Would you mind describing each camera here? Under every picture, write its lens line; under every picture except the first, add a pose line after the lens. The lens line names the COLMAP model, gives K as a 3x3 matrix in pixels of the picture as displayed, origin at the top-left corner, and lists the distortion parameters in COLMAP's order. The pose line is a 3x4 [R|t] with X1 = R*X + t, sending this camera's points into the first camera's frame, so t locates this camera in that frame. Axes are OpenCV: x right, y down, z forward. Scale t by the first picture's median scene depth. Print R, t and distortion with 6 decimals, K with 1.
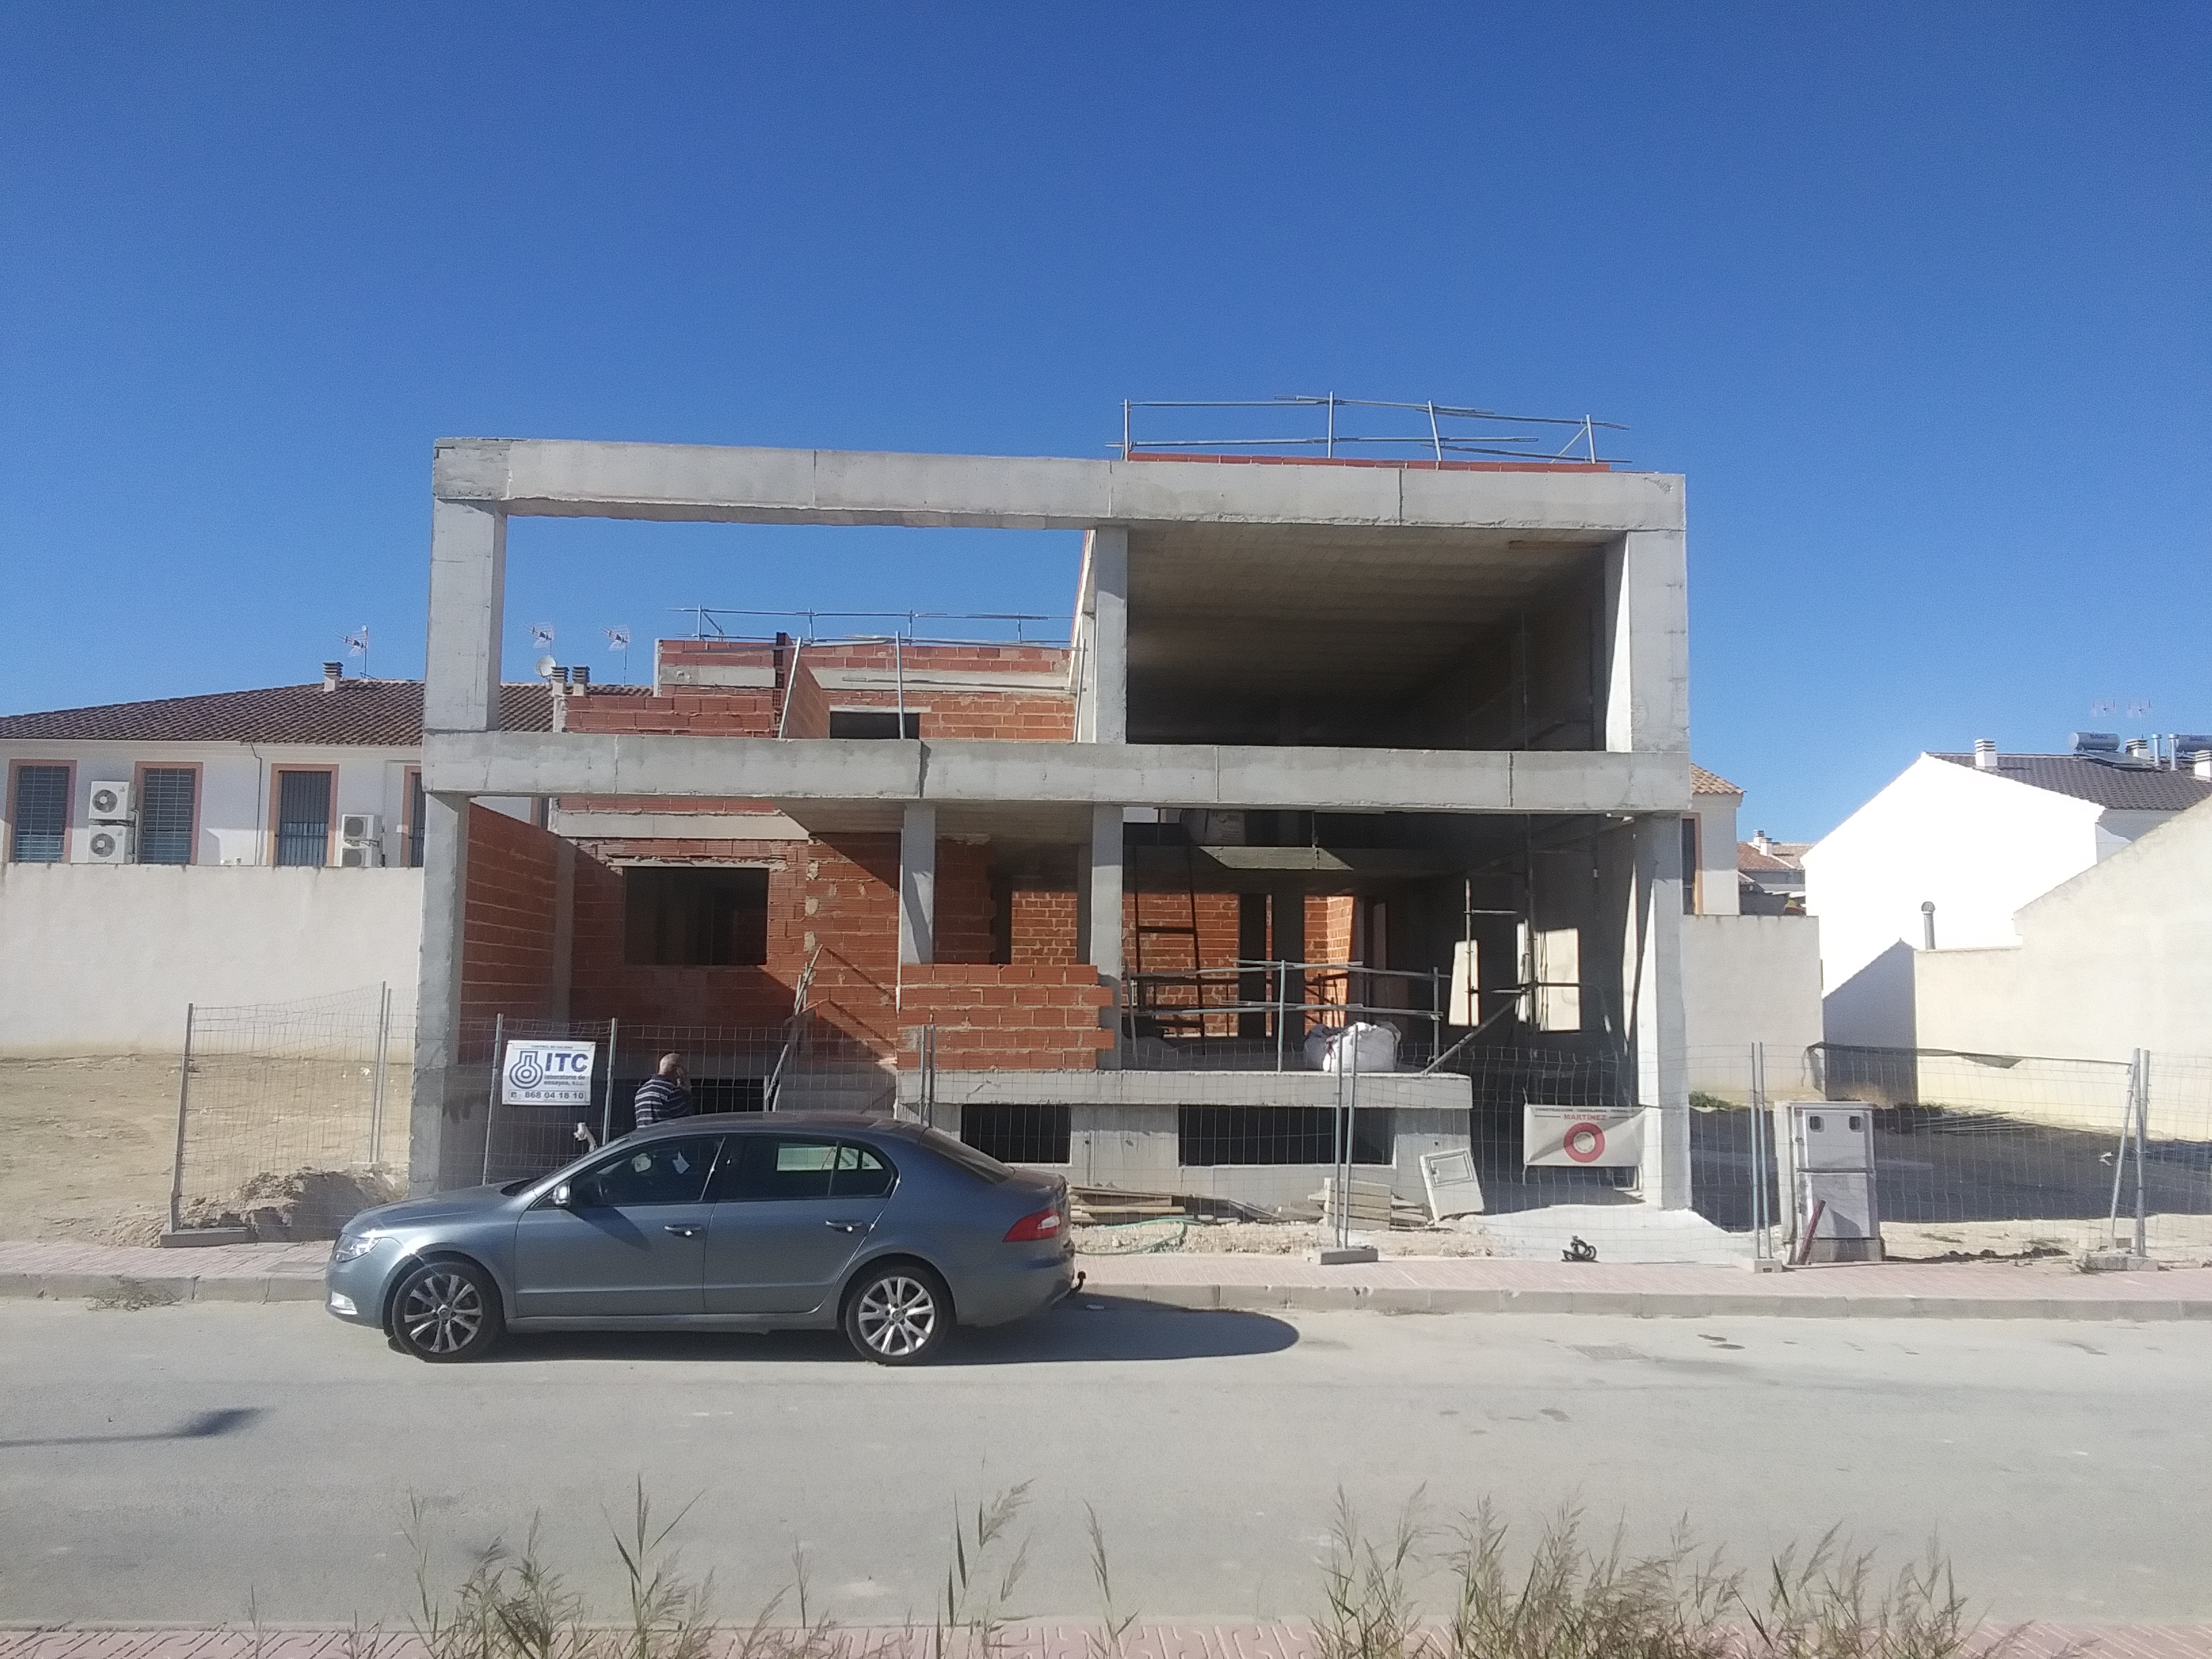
lens RADIAL K [[1688.9, 0, 1097.6], [0, 1688.9, 826.9], [0, 0, 1]] dist [0.054774, -0.077430]
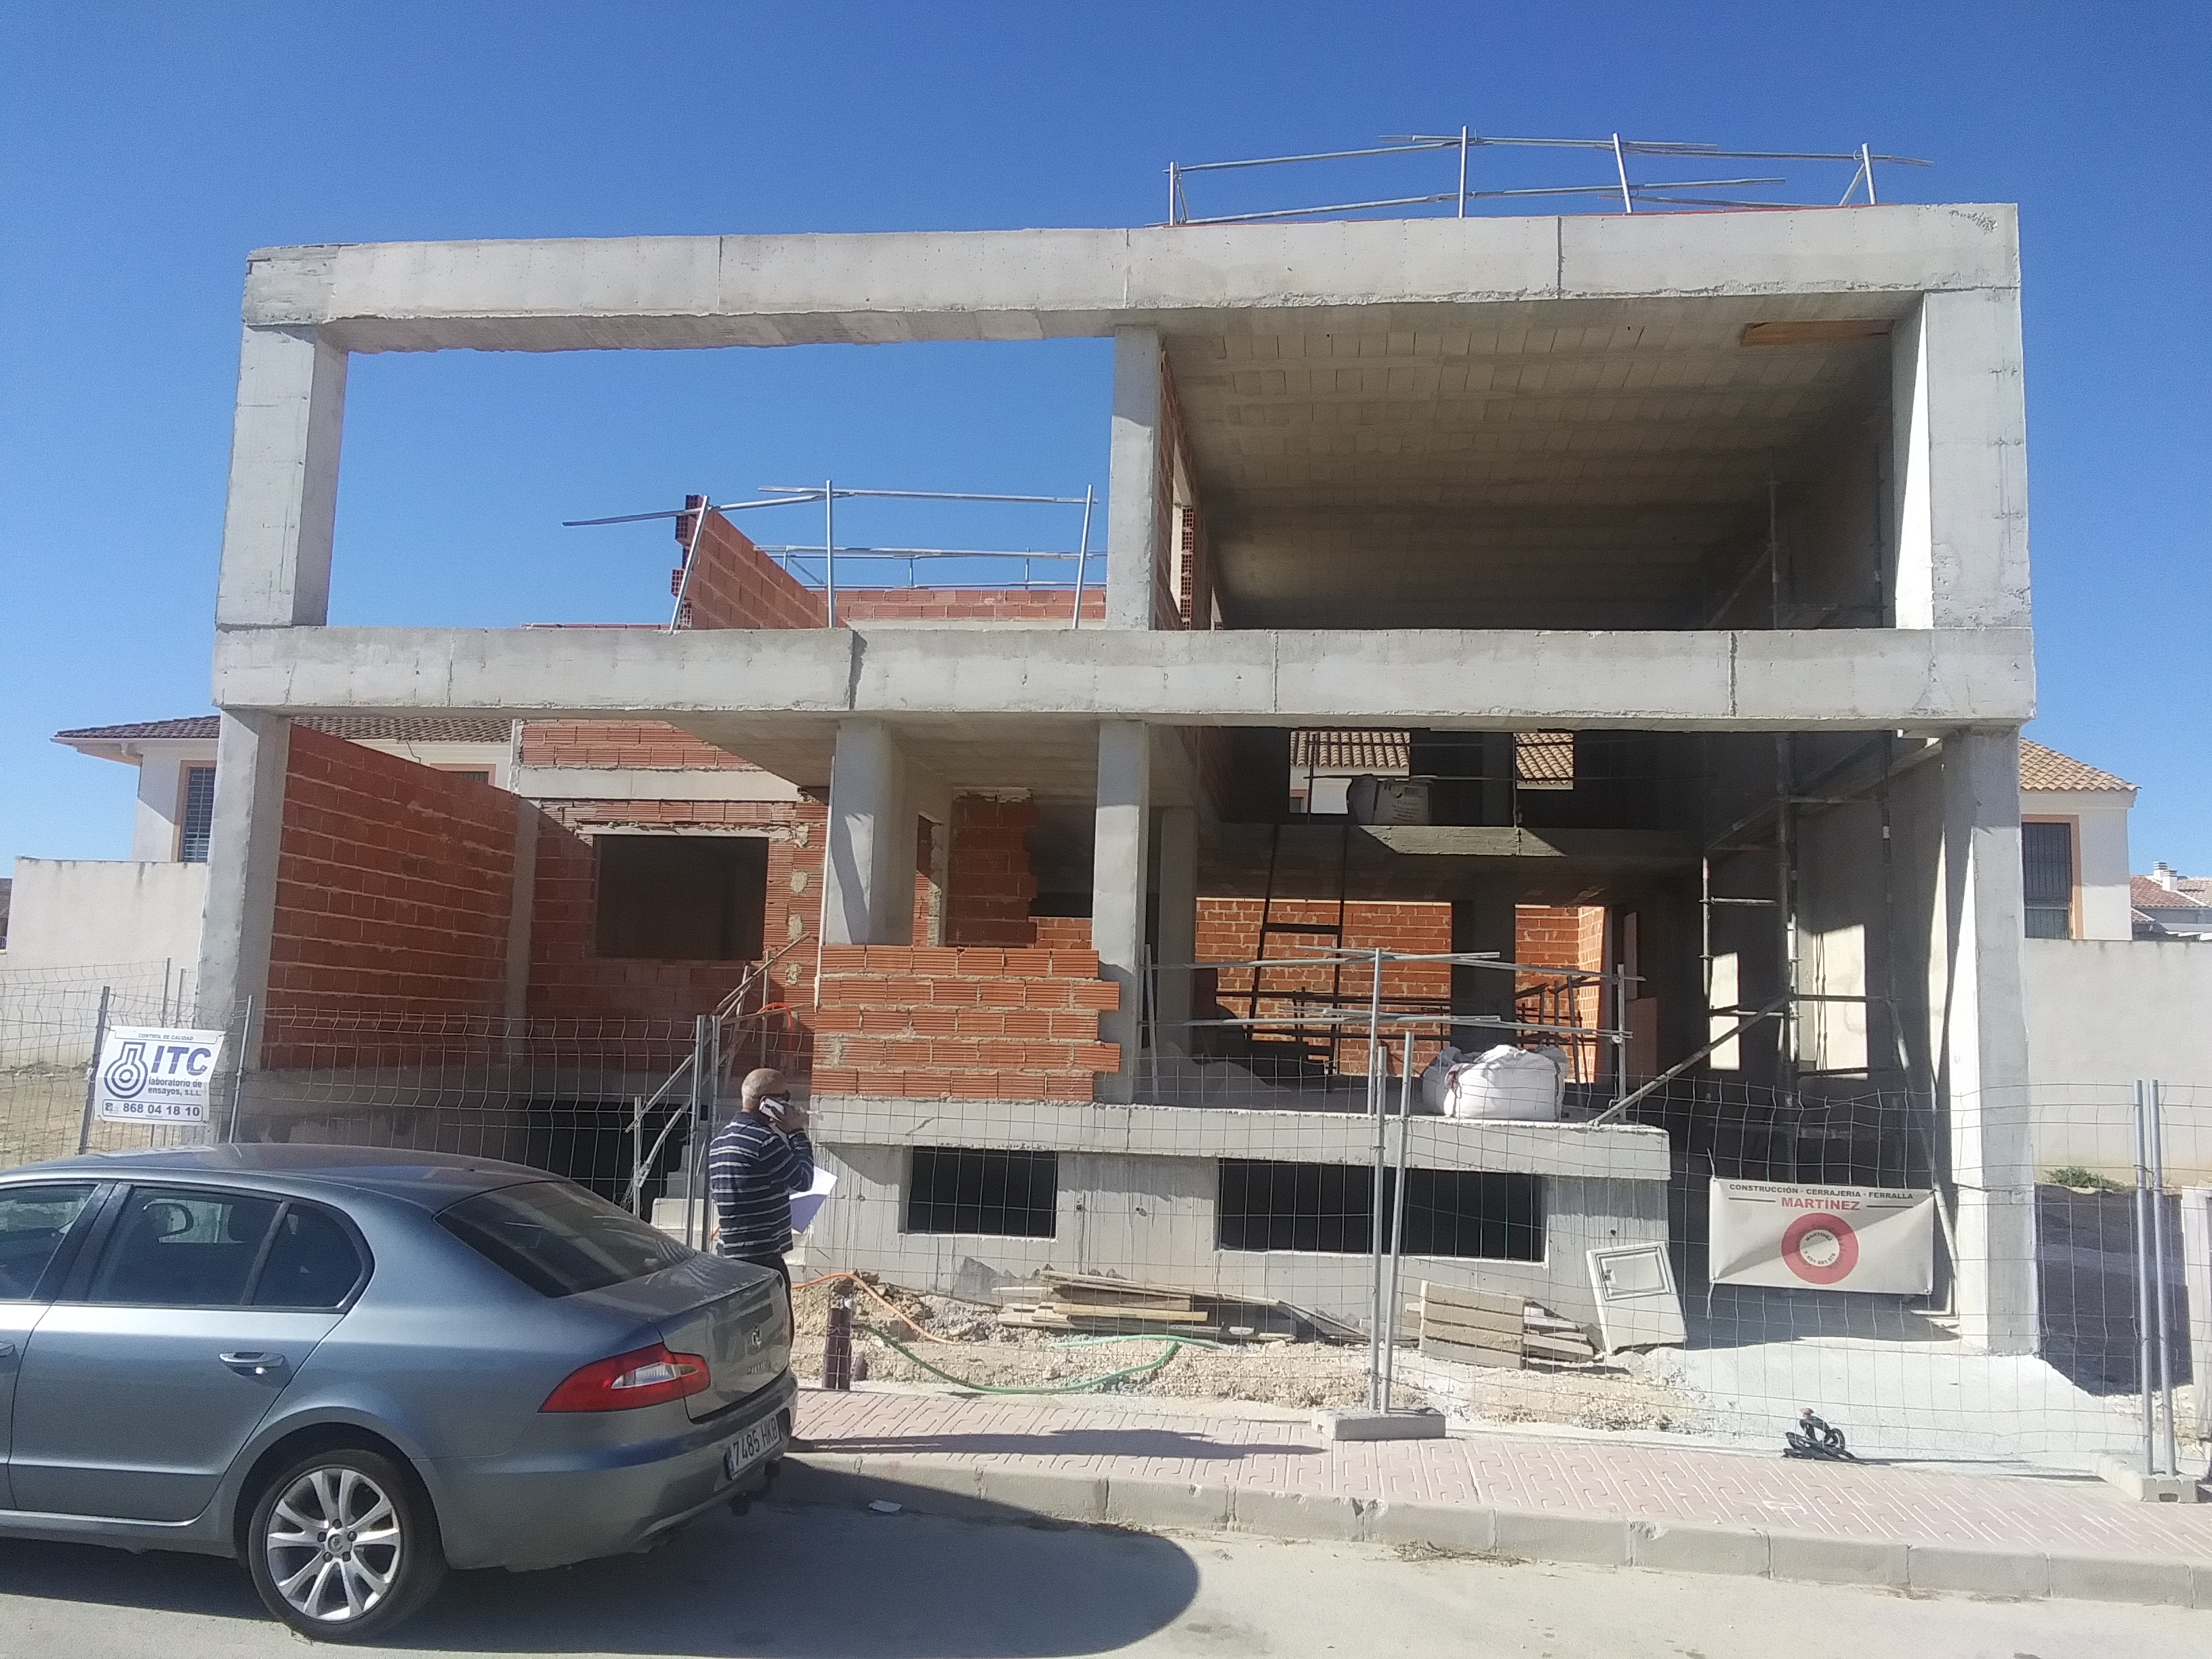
lens RADIAL K [[1688.9, 0, 1104.4], [0, 1688.9, 826.6], [0, 0, 1]] dist [0.054774, -0.077430]
pose [[0.983149, -0.000670, -0.182804, 0.127684], [-0.004377, 0.999620, -0.027202, 0.050018], [0.182753, 0.027544, 0.982773, 0.320478]]
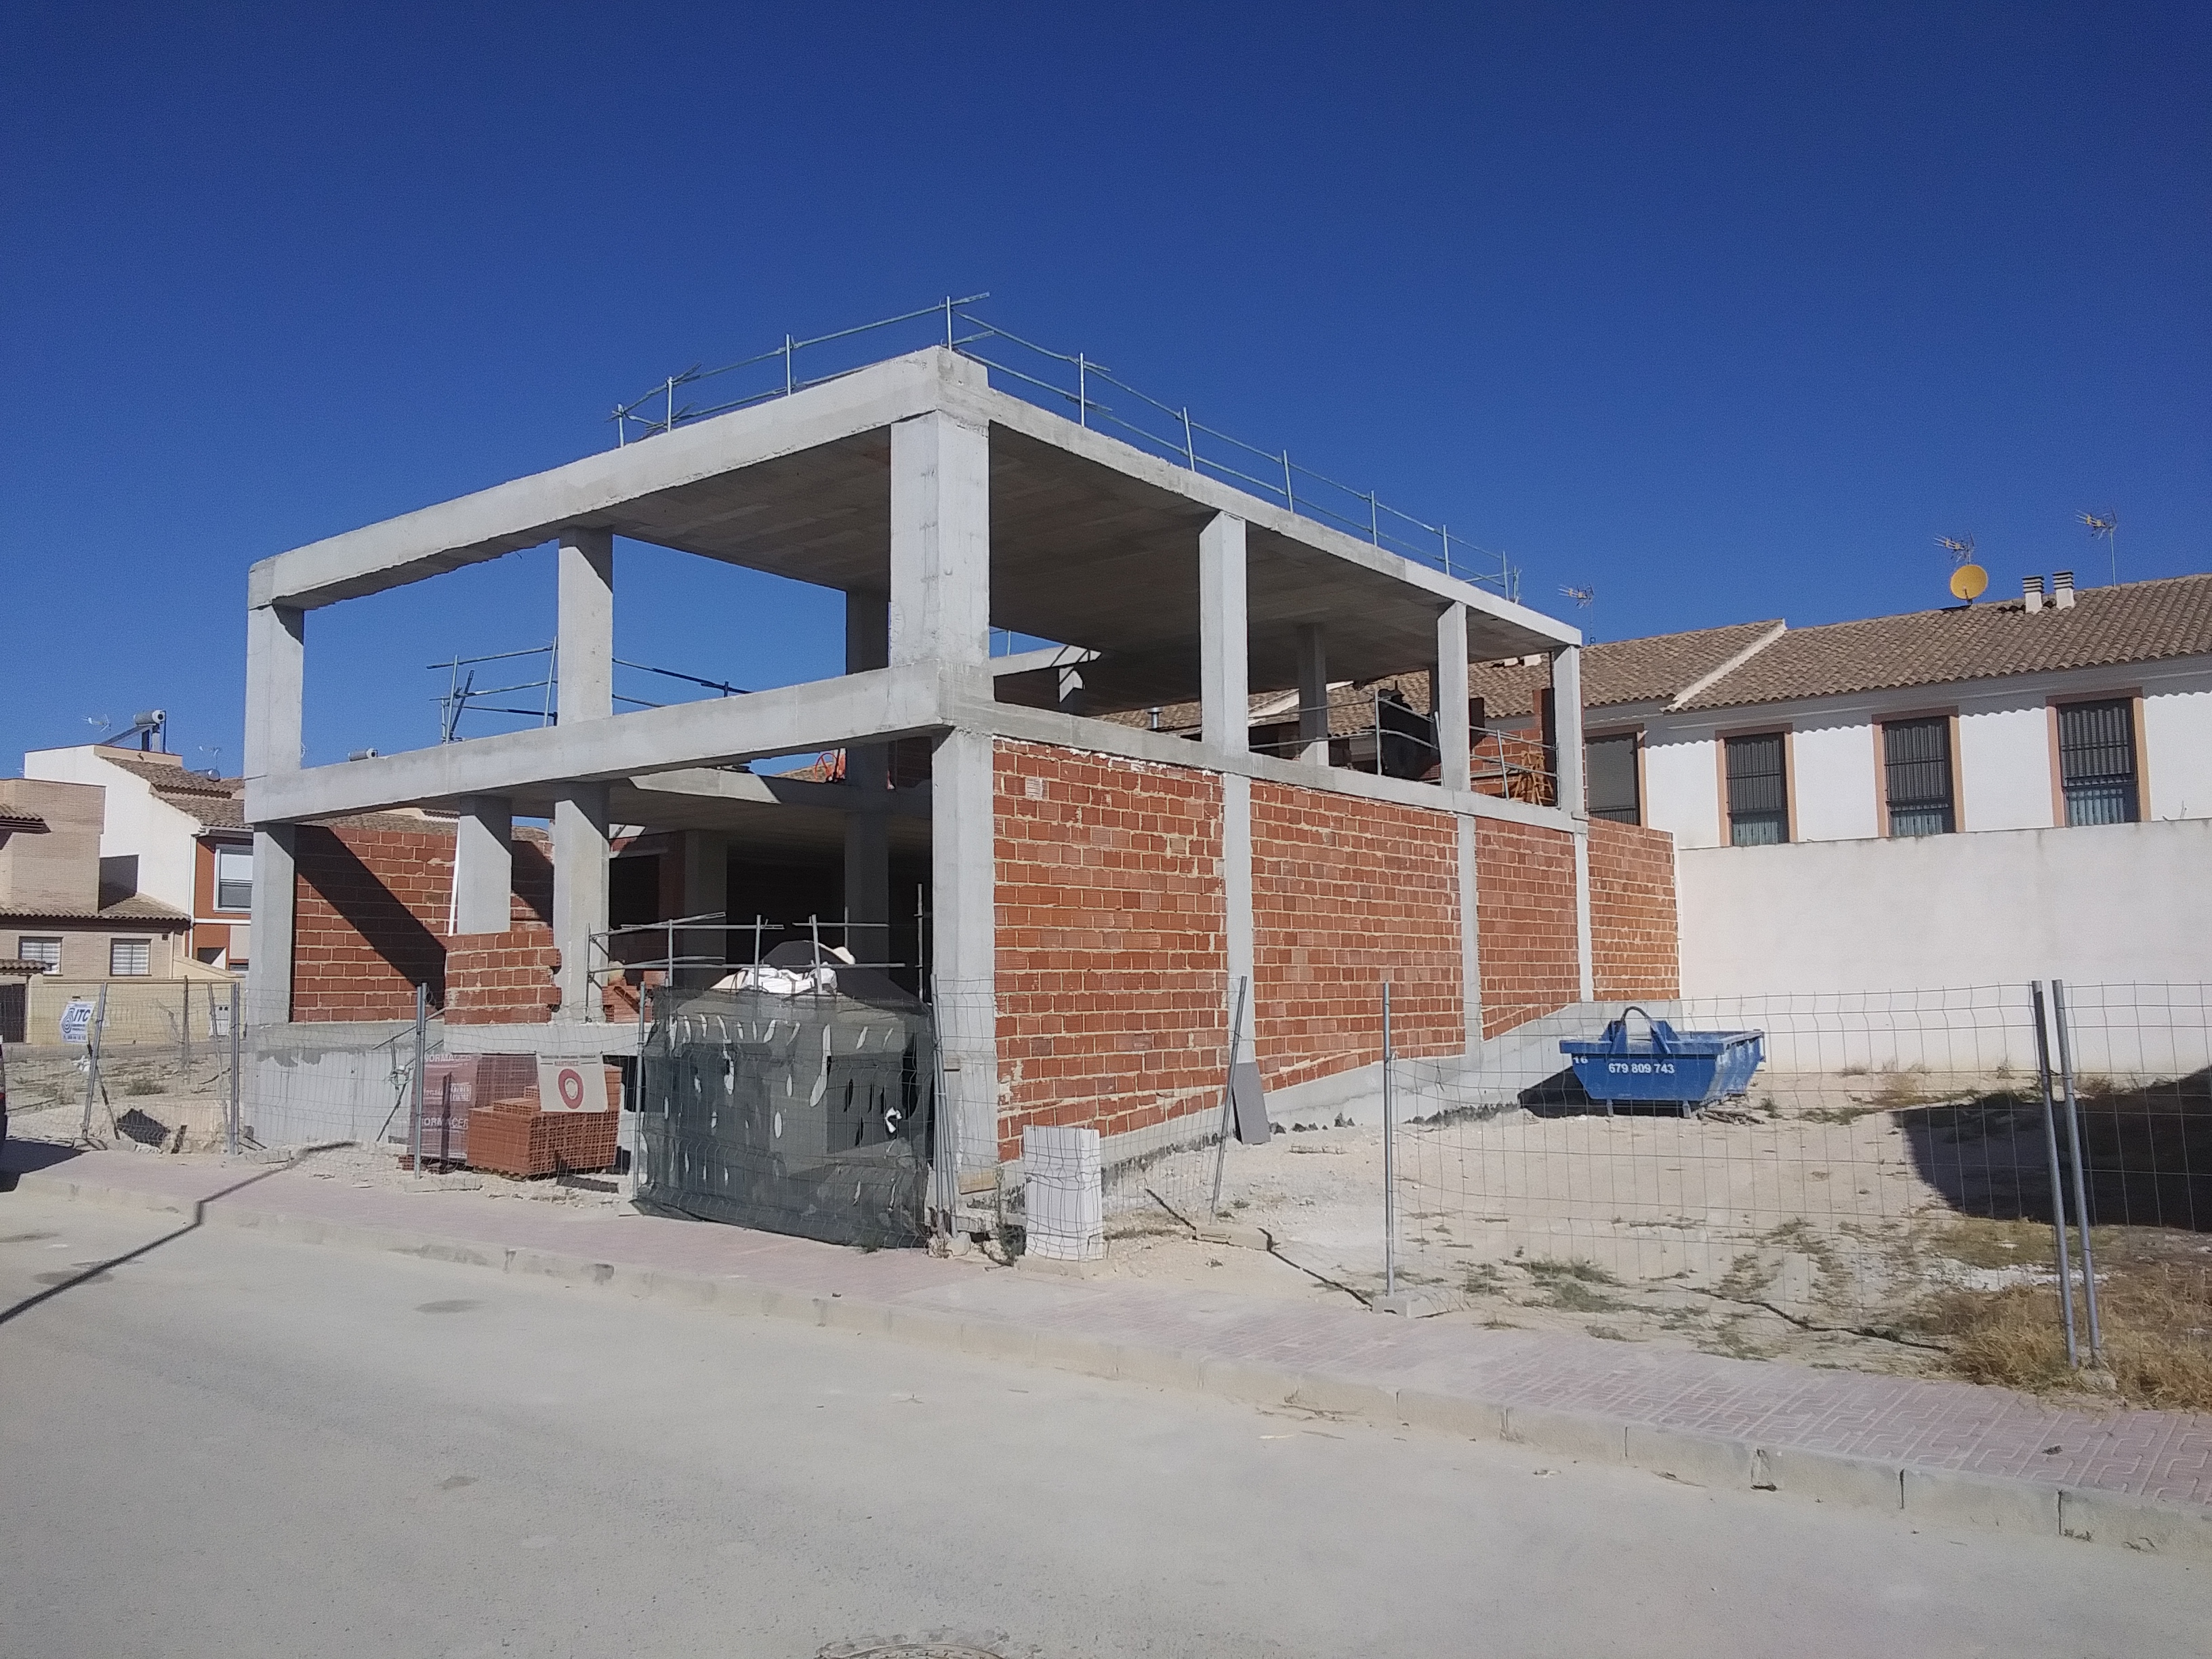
lens RADIAL K [[1688.9, 0, 1126.1], [0, 1688.9, 835.8], [0, 0, 1]] dist [0.054774, -0.077430]
pose [[0.758541, -0.078466, -0.646884, 1.003654], [0.082508, 0.996299, -0.024100, 0.078591], [0.646381, -0.035092, 0.762208, 0.399220]]
